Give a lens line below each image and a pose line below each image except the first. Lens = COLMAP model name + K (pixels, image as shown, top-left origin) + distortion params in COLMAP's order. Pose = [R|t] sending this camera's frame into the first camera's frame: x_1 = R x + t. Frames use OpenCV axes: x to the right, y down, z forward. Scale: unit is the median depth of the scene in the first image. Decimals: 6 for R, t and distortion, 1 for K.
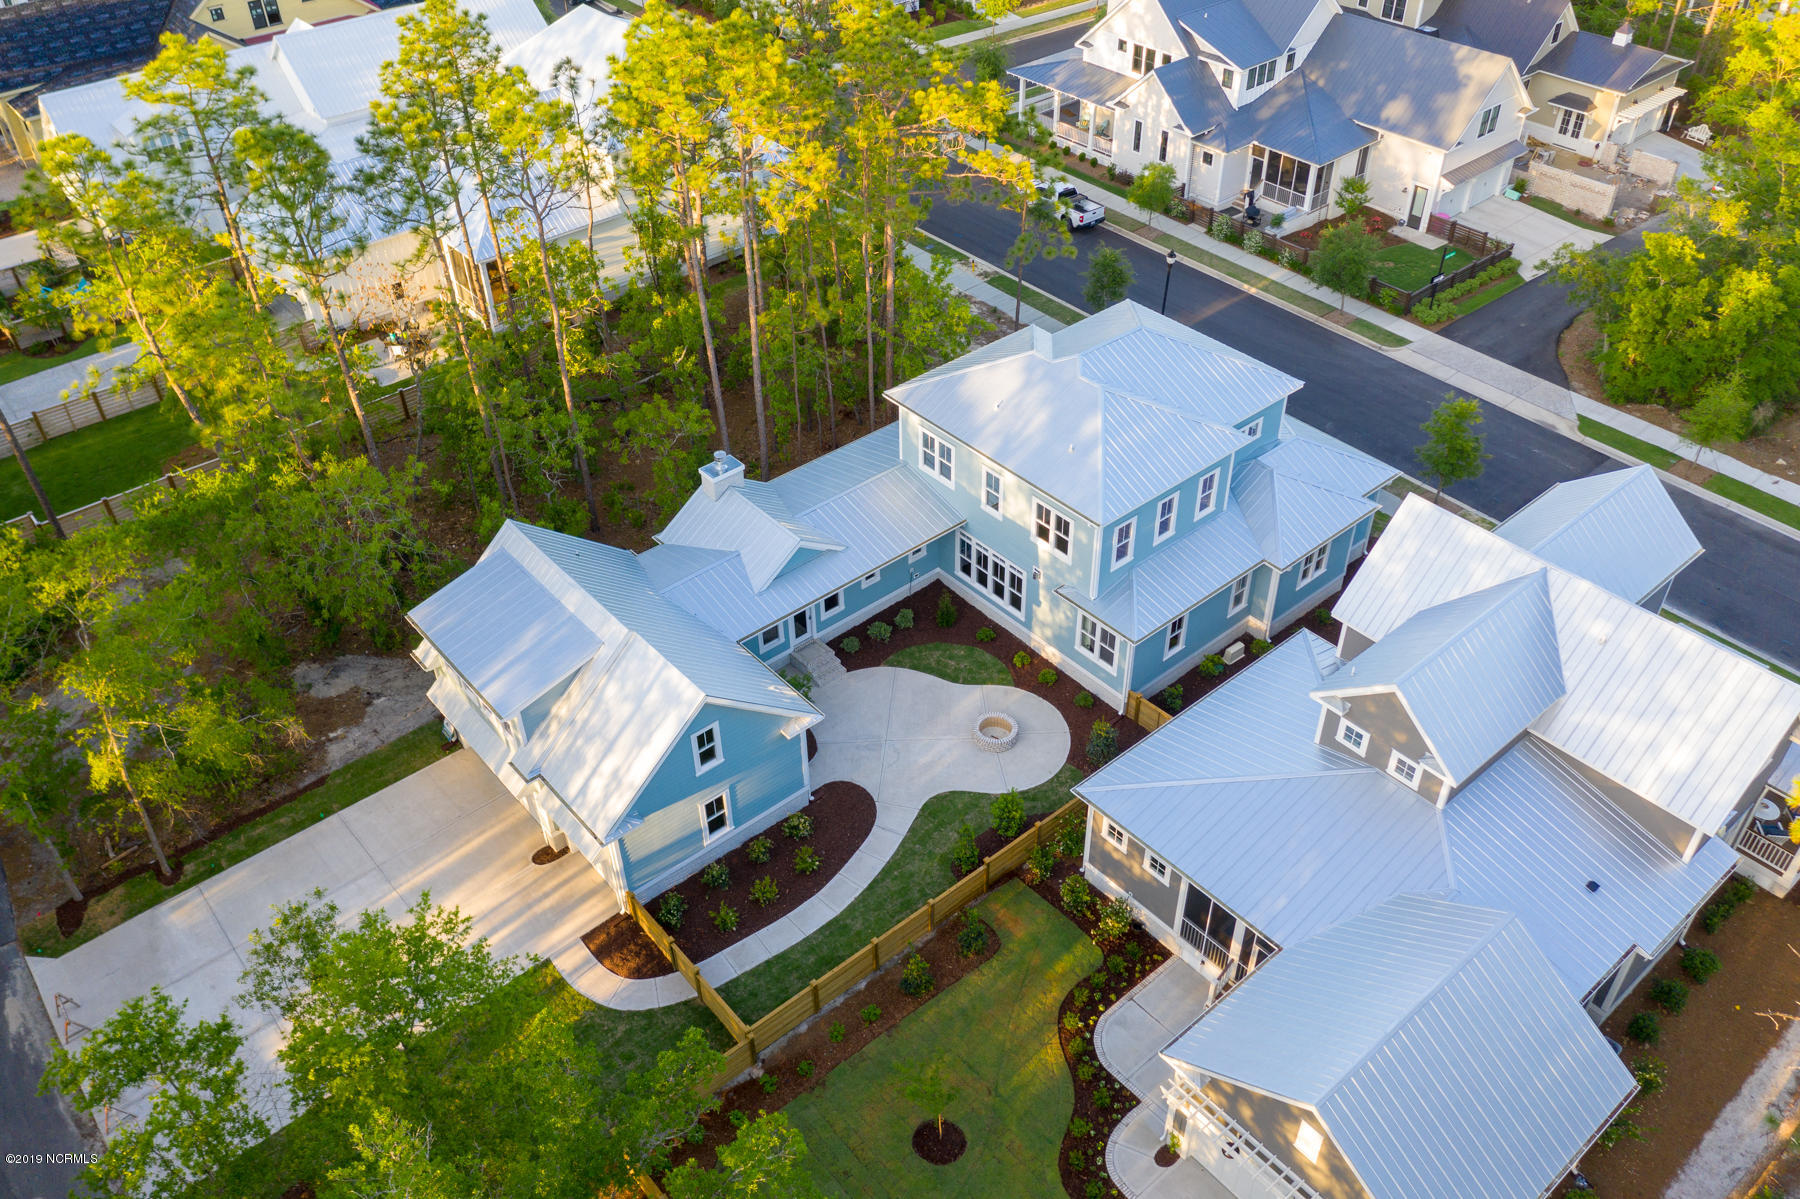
lens RADIAL K [[1432.4, 0, 900.0], [0, 1432.4, 599.5], [0, 0, 1]] dist [-0.021855, 0.058175]
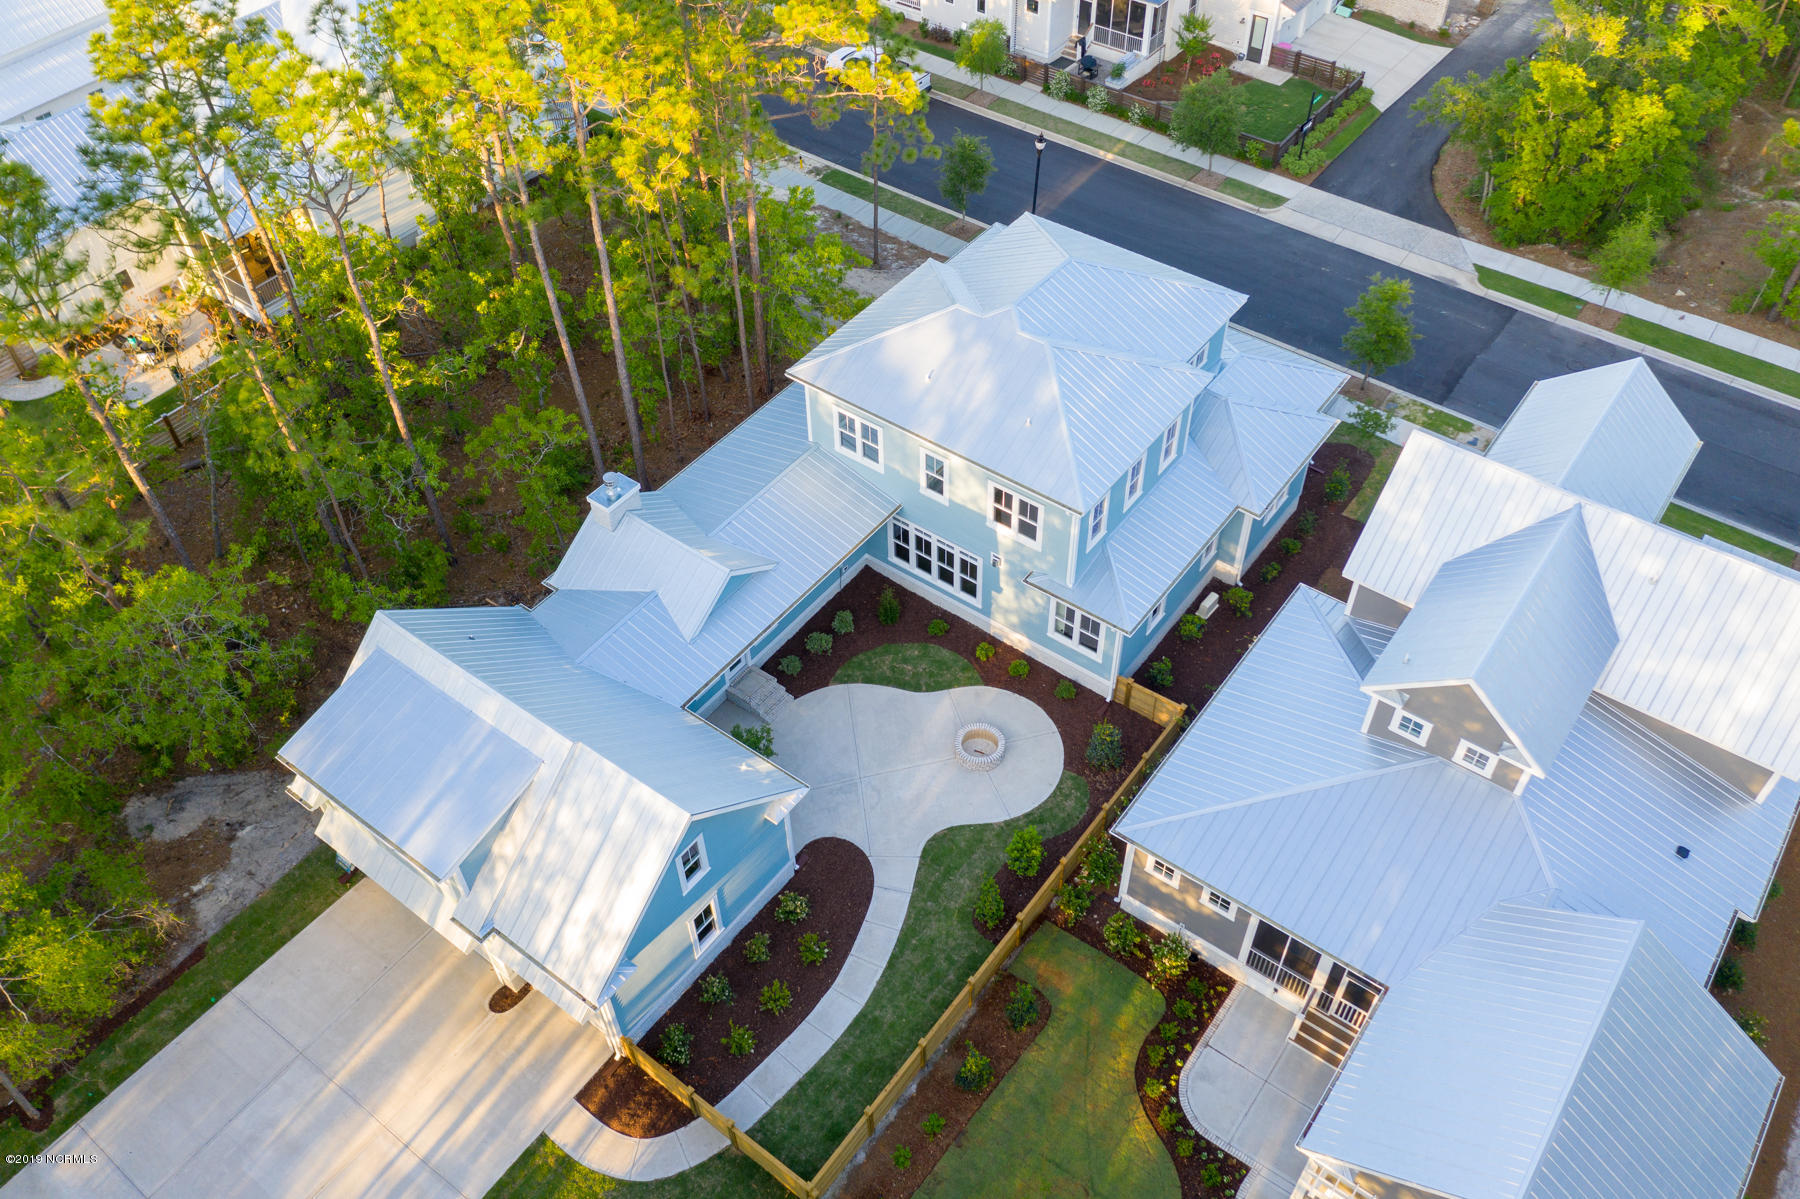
lens RADIAL K [[1432.4, 0, 900.0], [0, 1432.4, 599.5], [0, 0, 1]] dist [-0.021855, 0.058175]
pose [[0.975663, -0.160212, 0.149710, -0.095456], [0.140017, 0.980635, 0.136934, -0.119944], [-0.168749, -0.112640, 0.979202, 0.140147]]
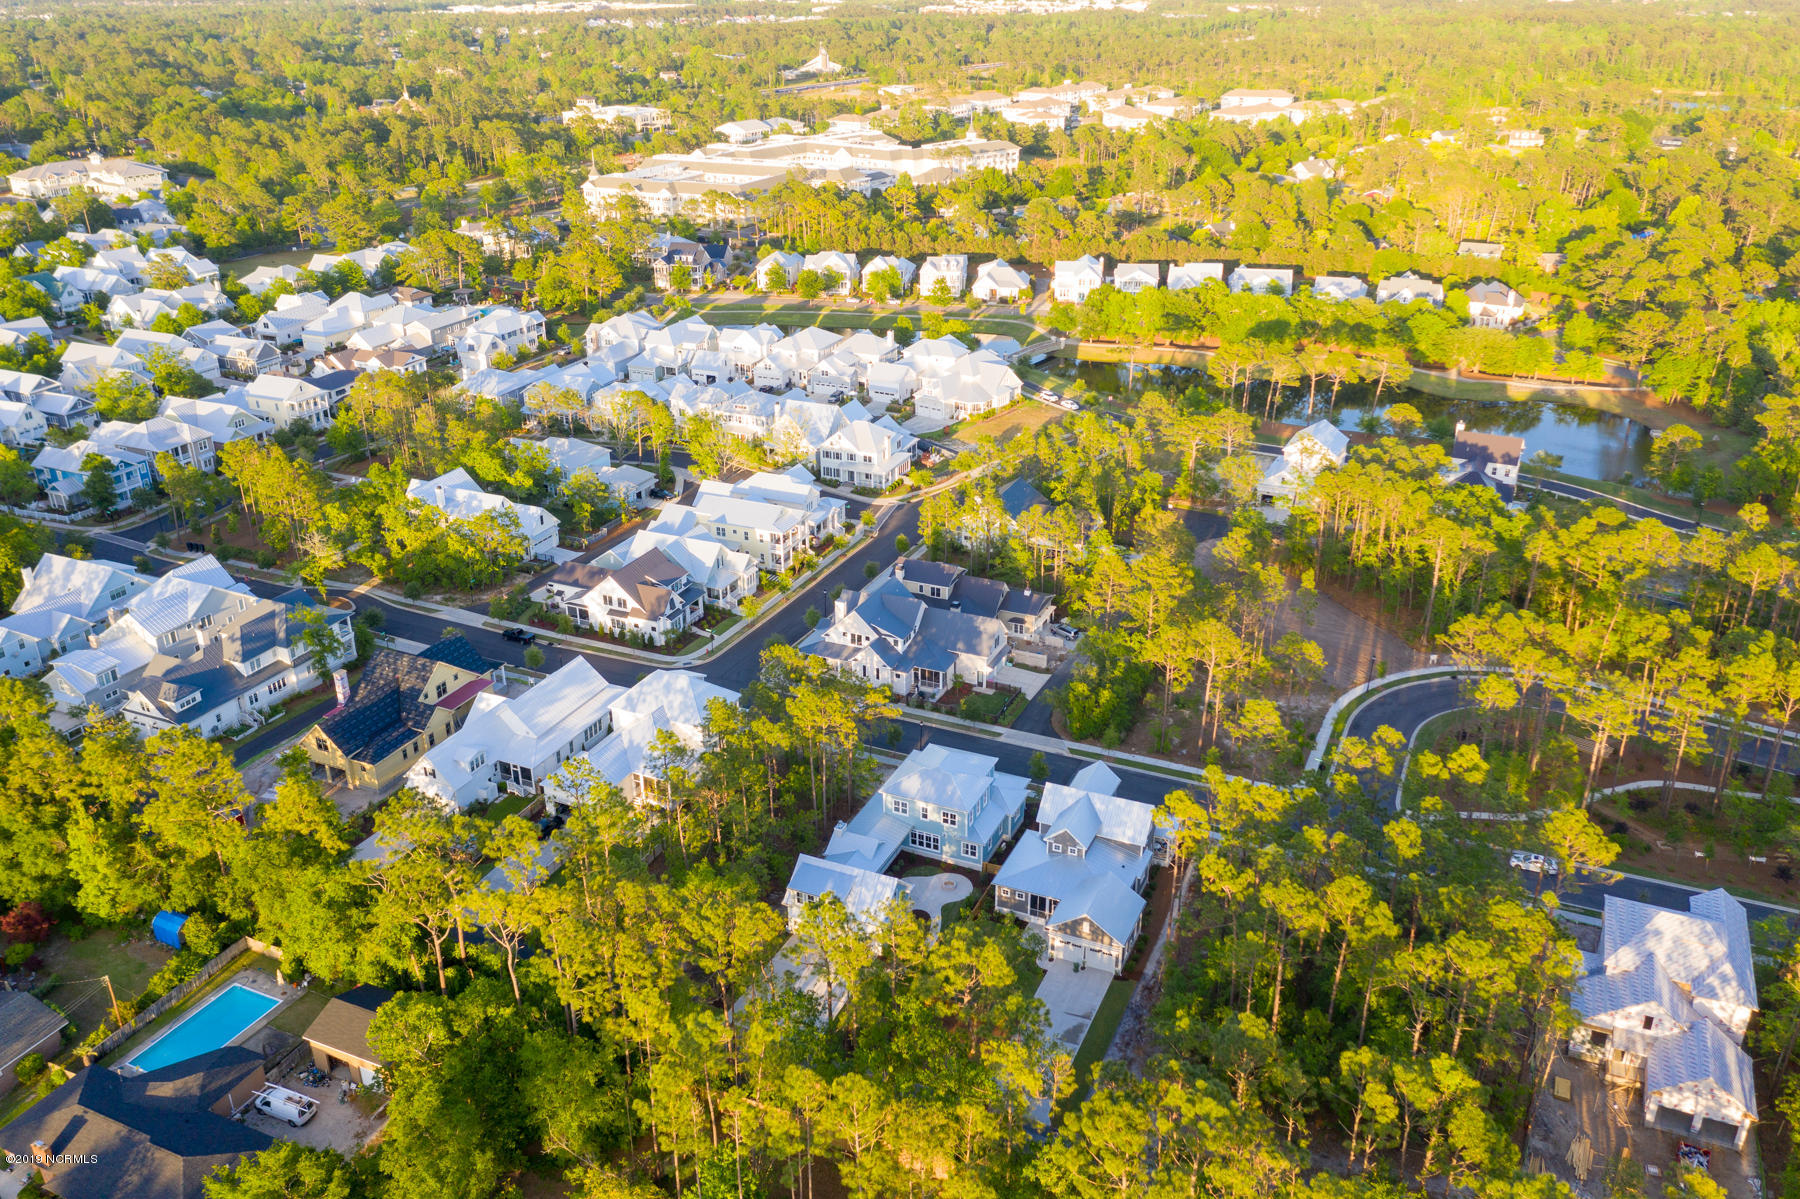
lens RADIAL K [[1430.1, 0, 905.7], [0, 1430.1, 613.7], [0, 0, 1]] dist [-0.027724, 0.049528]
pose [[0.902656, -0.173146, 0.393995, -1.106915], [0.268980, 0.941633, -0.202430, 0.133867], [-0.335949, 0.288702, 0.896543, -1.882854]]
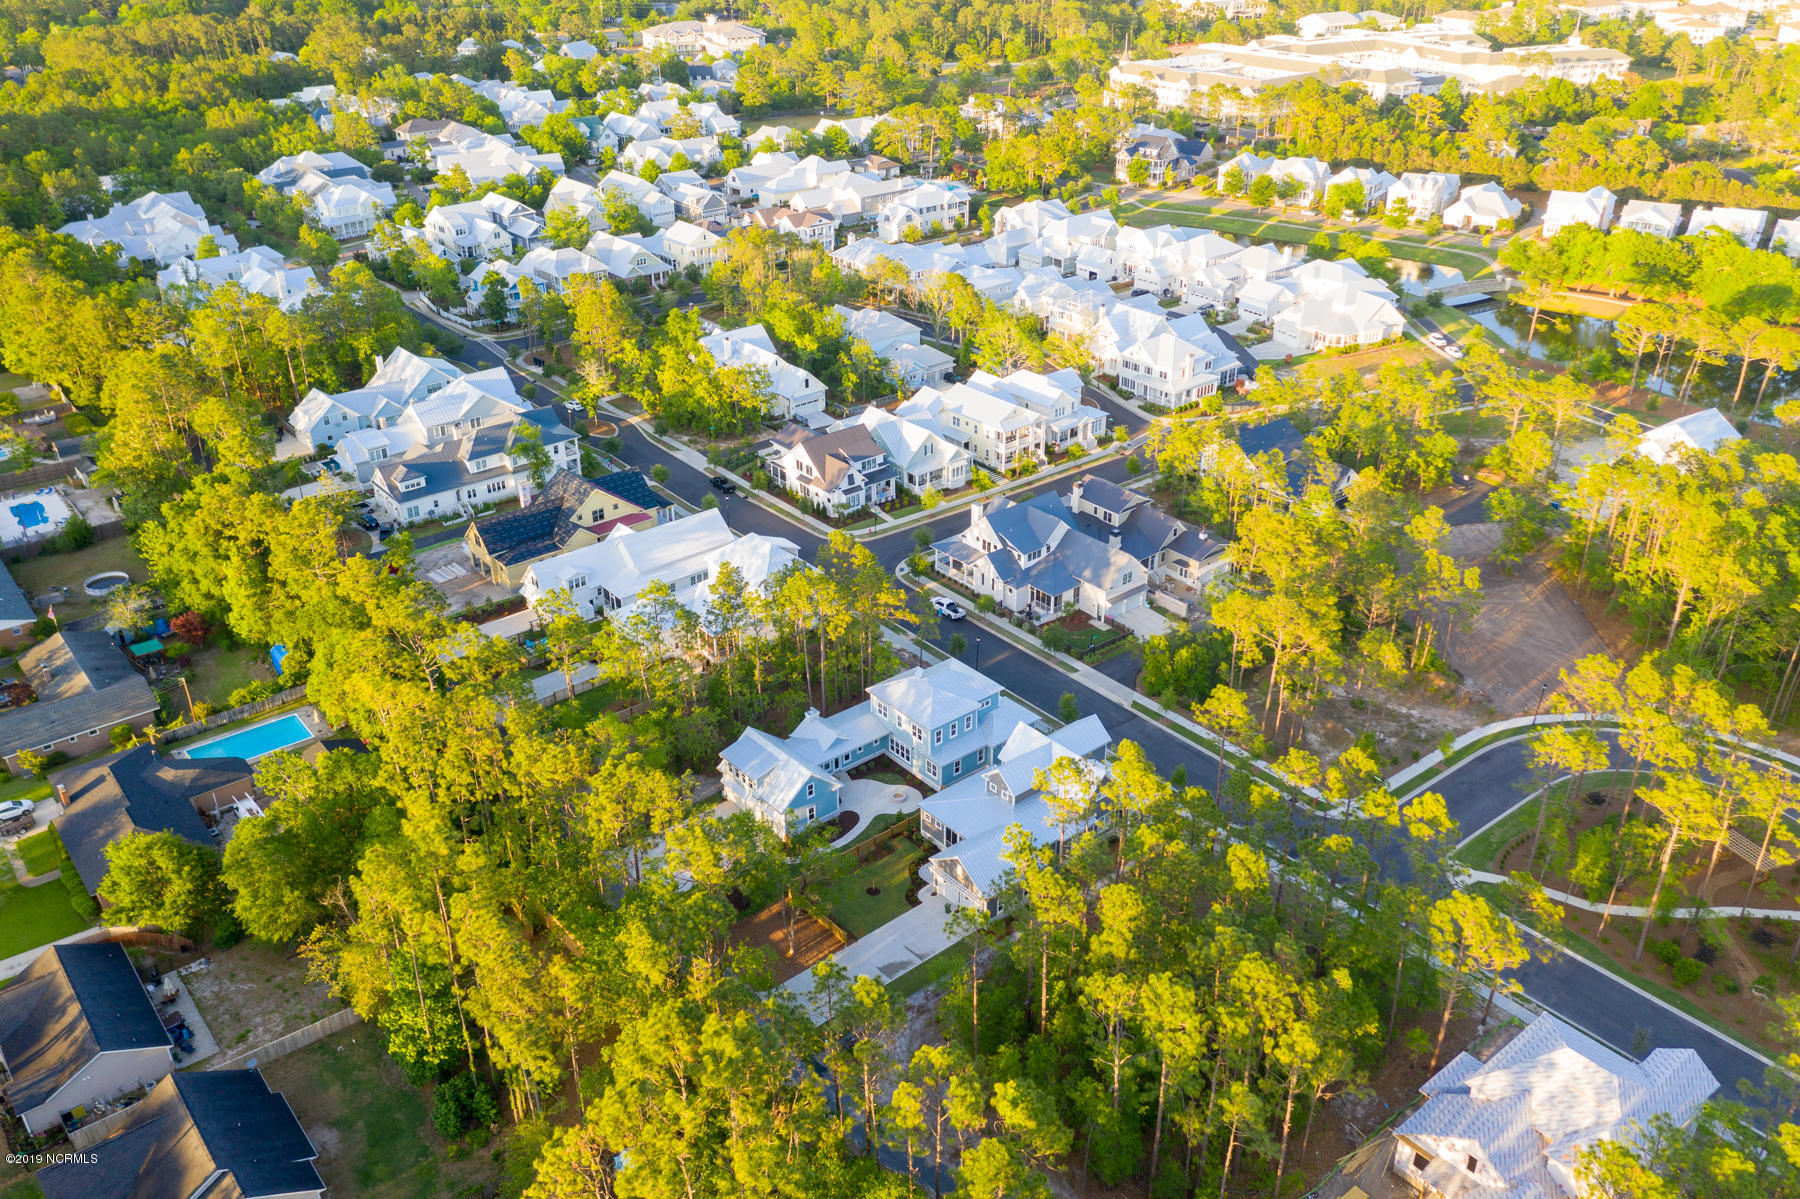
lens RADIAL K [[1432.4, 0, 900.0], [0, 1432.4, 599.5], [0, 0, 1]] dist [-0.021855, 0.058175]
pose [[0.999861, 0.012237, -0.011356, 0.094936], [-0.014256, 0.979824, -0.199355, 0.277405], [0.008687, 0.199489, 0.979861, -2.038593]]
